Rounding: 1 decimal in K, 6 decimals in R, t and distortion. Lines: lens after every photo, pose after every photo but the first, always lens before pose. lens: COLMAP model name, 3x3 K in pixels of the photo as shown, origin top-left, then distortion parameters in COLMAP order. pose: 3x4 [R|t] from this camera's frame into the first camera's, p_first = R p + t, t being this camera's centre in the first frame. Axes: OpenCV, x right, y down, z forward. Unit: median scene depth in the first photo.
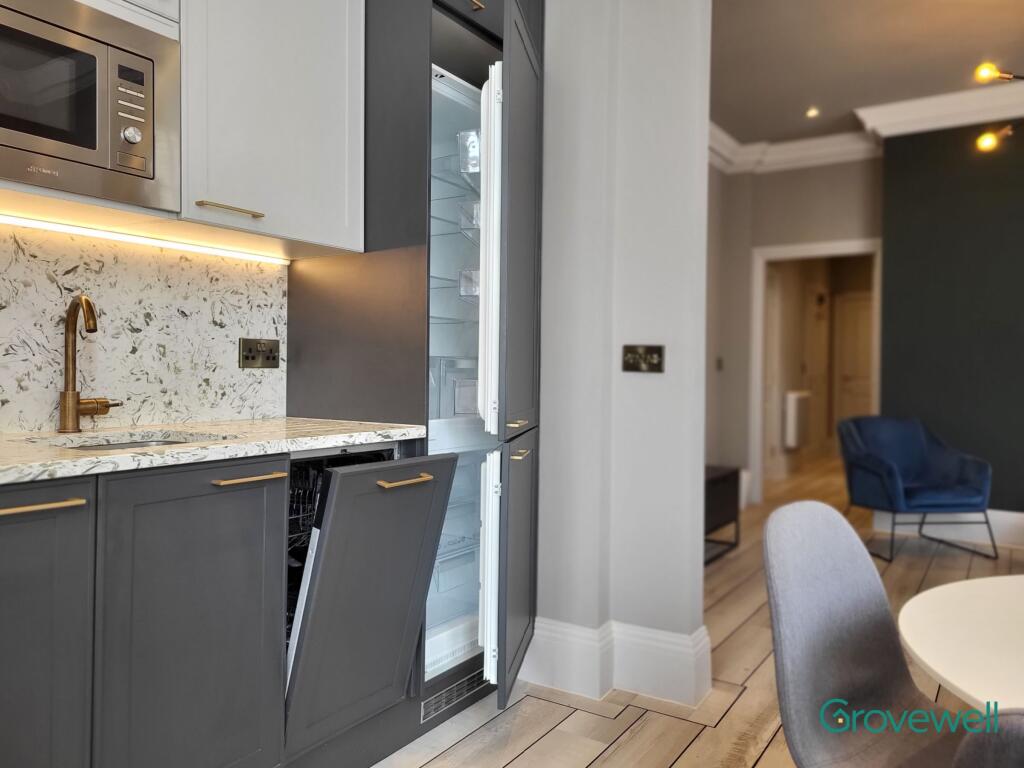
lens RADIAL K [[788.8, 0, 498.9], [0, 788.8, 373.2], [0, 0, 1]] dist [0.031290, -0.002466]
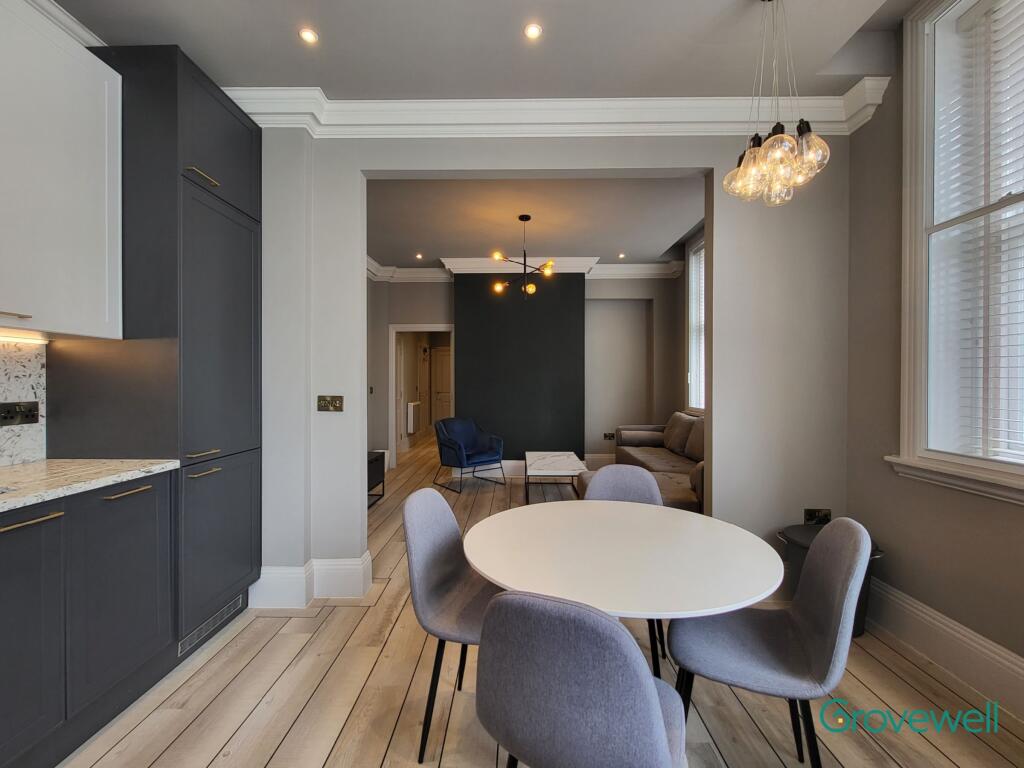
lens RADIAL K [[469.8, 0, 512.0], [0, 469.8, 384.0], [0, 0, 1]] dist [-0.002863, 0.000225]
pose [[0.841994, -0.014905, 0.539281, -0.034464], [0.011399, 0.999887, 0.009839, -0.066953], [-0.539367, -0.002137, 0.842068, -0.071015]]
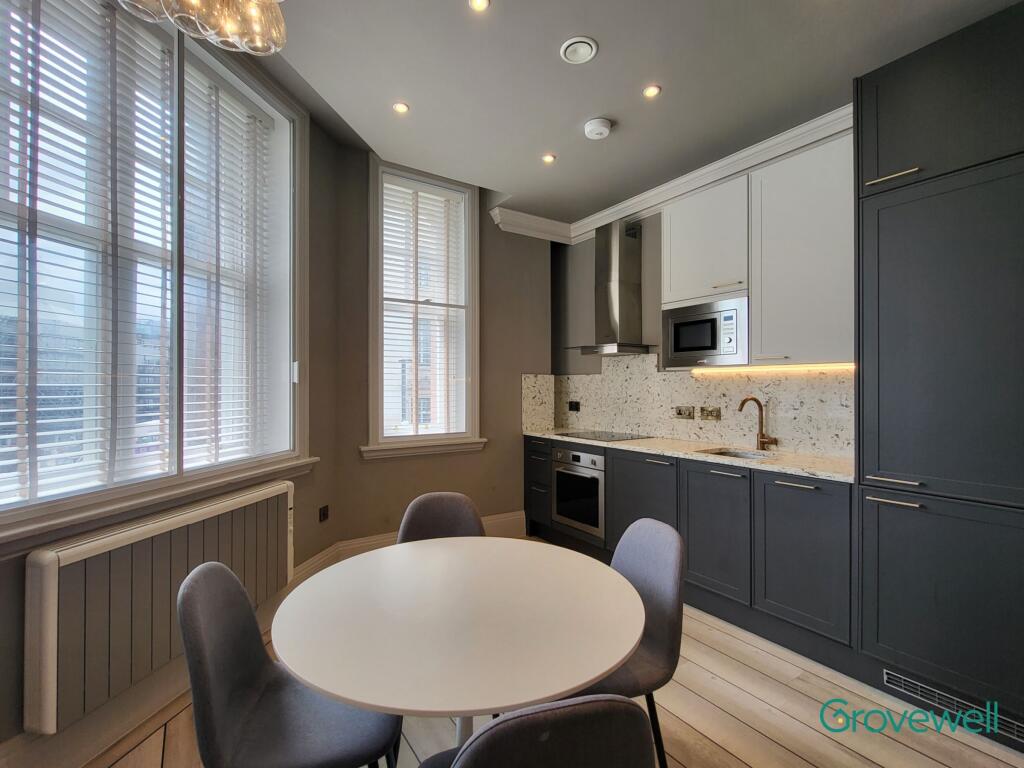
lens RADIAL K [[469.8, 0, 512.0], [0, 469.8, 384.0], [0, 0, 1]] dist [-0.002863, 0.000225]
pose [[-0.387544, -0.015283, -0.921725, 0.878354], [-0.008173, 0.999880, -0.013143, -0.083008], [0.921815, 0.002440, -0.387622, 0.636126]]
